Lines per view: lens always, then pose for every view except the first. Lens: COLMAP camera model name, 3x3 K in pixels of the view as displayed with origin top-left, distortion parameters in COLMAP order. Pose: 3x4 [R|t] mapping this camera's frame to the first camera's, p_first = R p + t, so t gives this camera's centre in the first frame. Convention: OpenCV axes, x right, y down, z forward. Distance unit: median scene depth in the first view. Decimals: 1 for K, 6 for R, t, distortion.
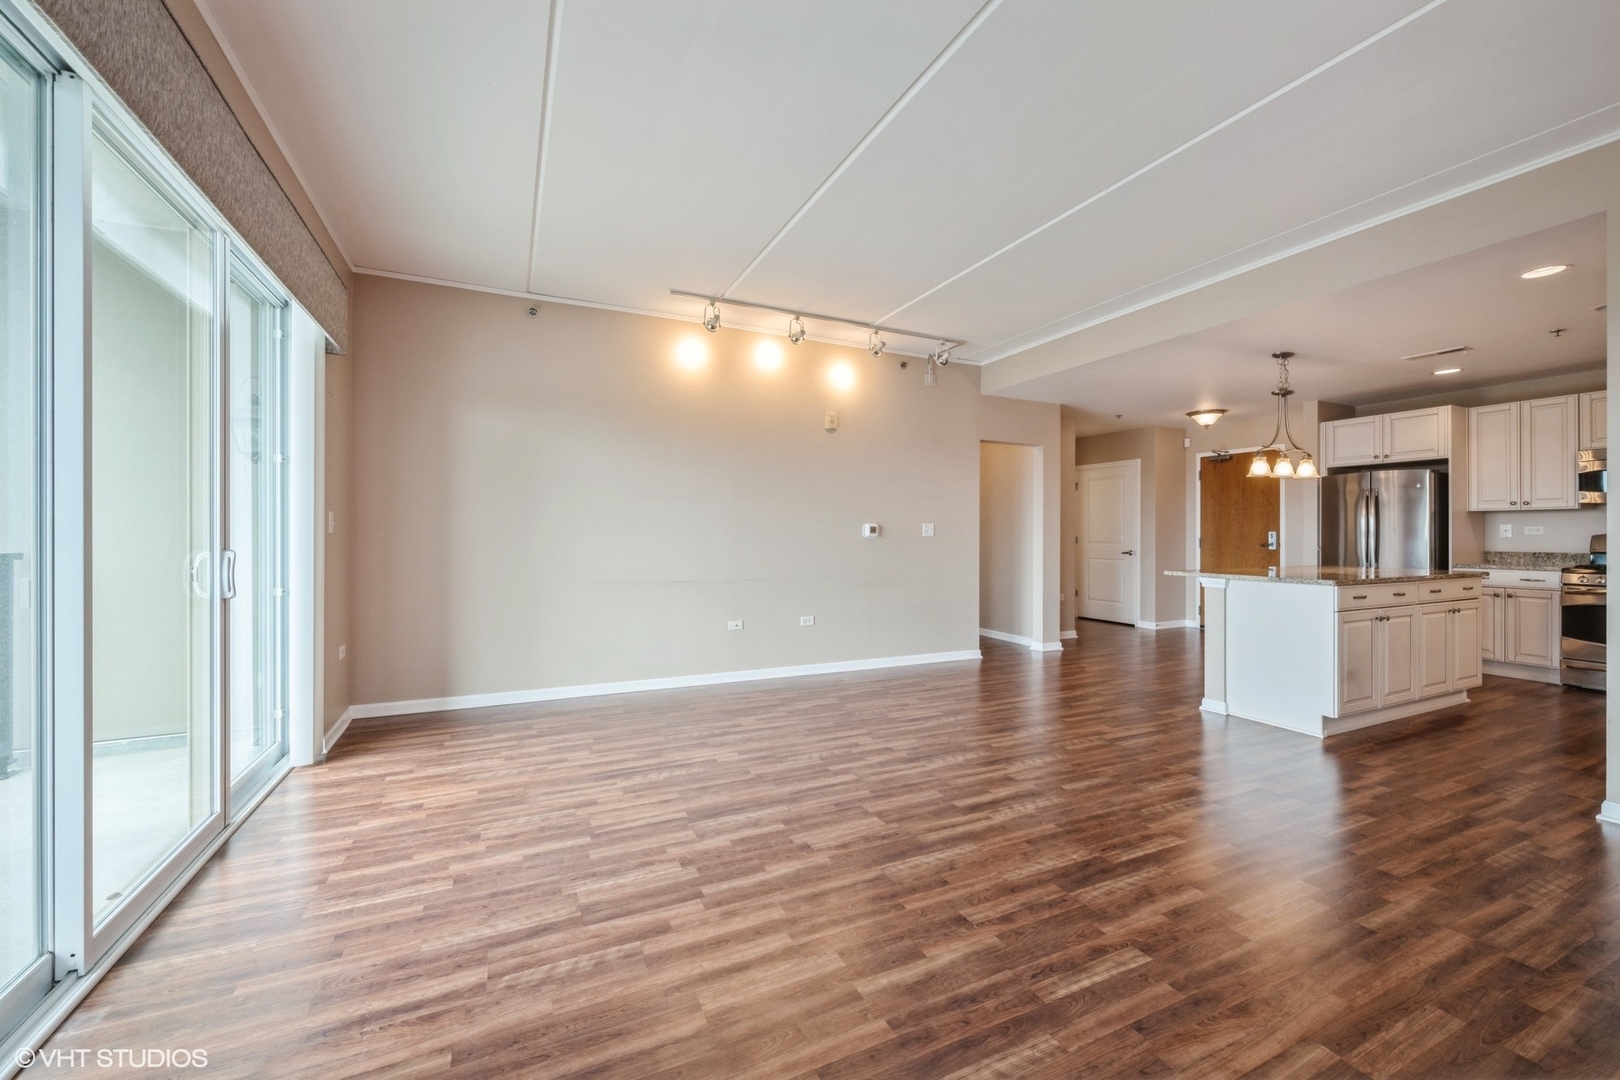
lens RADIAL K [[650.7, 0, 807.7], [0, 650.7, 536.3], [0, 0, 1]] dist [-0.000307, 0.000434]
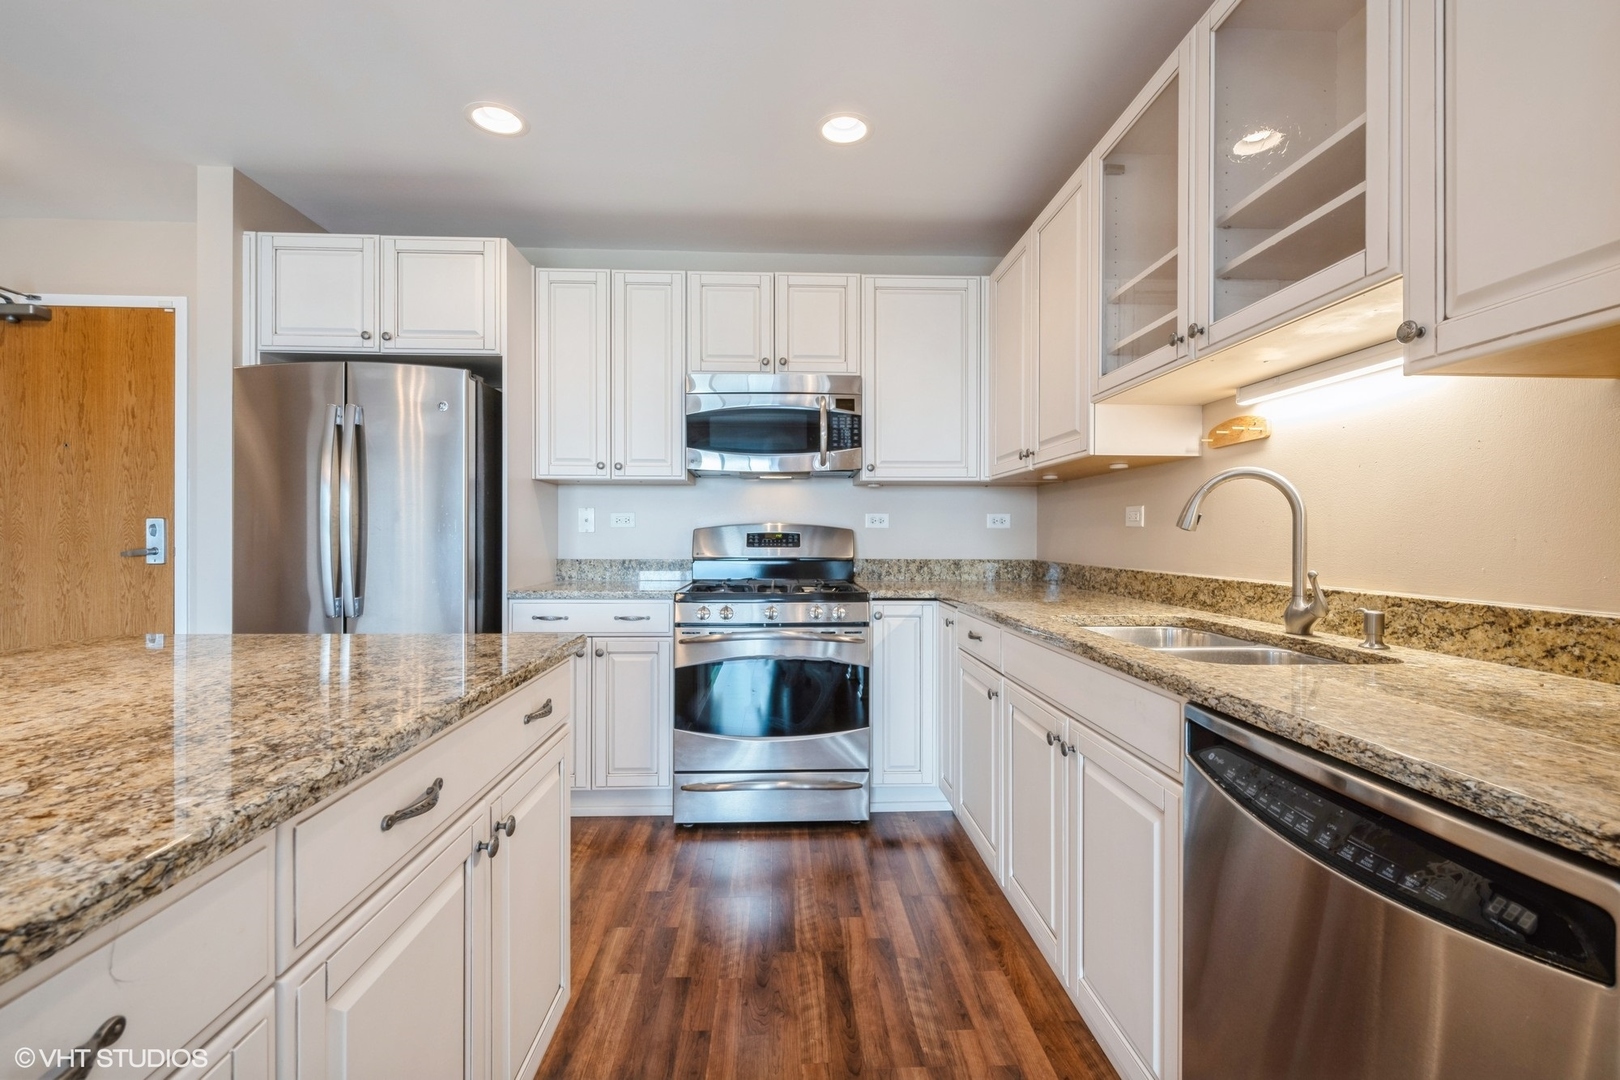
lens RADIAL K [[709.9, 0, 806.4], [0, 709.9, 532.4], [0, 0, 1]] dist [0.005256, 0.000480]
pose [[0.394755, 0.005983, 0.918767, 0.593681], [0.000115, 0.999978, -0.006561, 0.004897], [-0.918786, 0.002696, 0.394746, 0.589998]]
